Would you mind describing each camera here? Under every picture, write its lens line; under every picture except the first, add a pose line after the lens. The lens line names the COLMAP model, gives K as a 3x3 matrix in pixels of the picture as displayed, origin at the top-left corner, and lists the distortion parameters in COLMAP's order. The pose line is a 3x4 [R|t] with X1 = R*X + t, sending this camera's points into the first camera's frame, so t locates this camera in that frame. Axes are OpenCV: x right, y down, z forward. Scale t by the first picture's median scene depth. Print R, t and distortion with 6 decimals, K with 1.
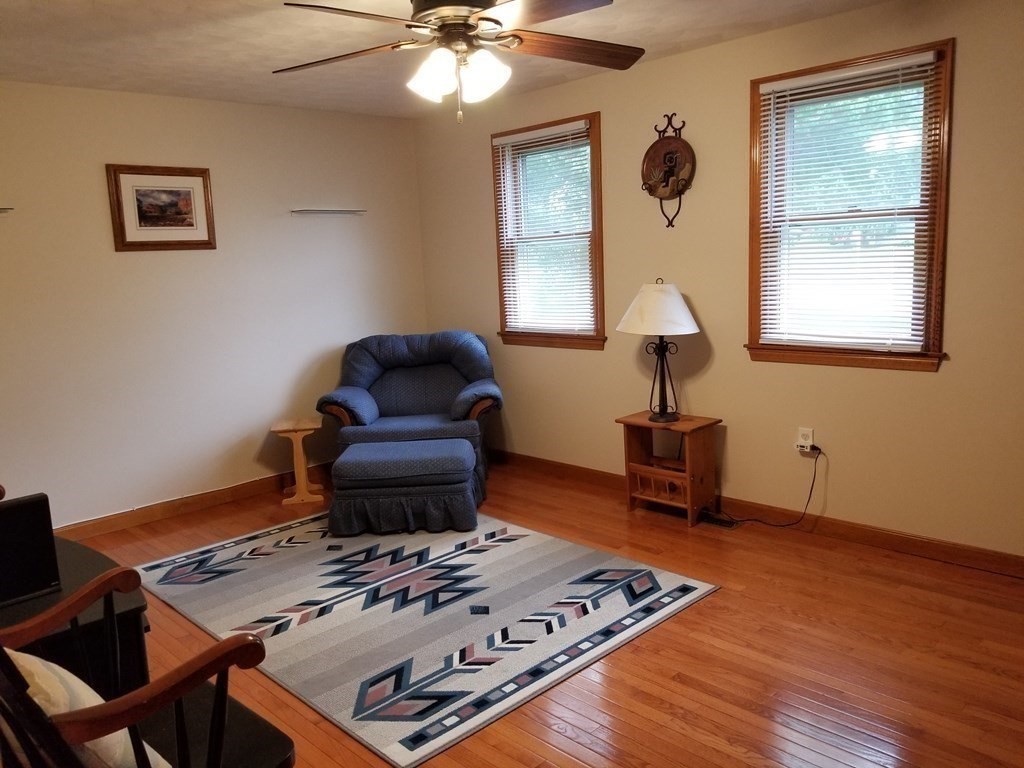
lens RADIAL K [[795.6, 0, 509.1], [0, 795.6, 383.1], [0, 0, 1]] dist [0.095847, -0.157887]
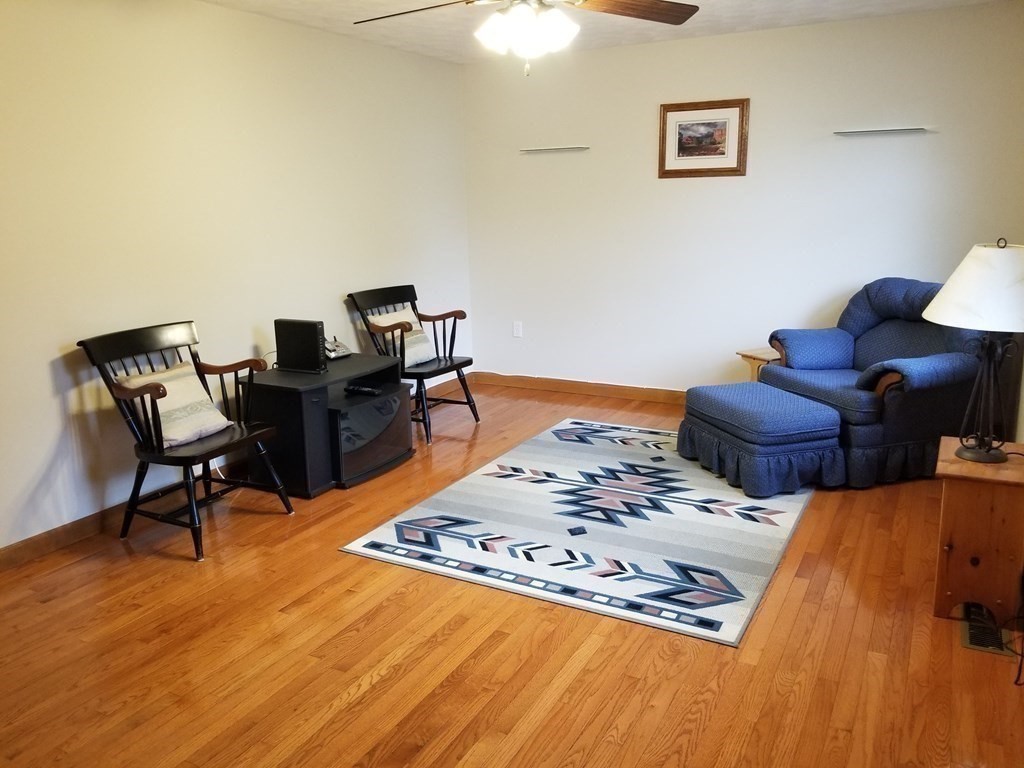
lens RADIAL K [[795.6, 0, 509.1], [0, 795.6, 383.1], [0, 0, 1]] dist [0.095847, -0.157887]
pose [[0.310692, 0.254758, -0.915734, 0.744134], [-0.153498, 0.964215, 0.216166, -0.107001], [0.938034, 0.073402, 0.338679, 0.464997]]
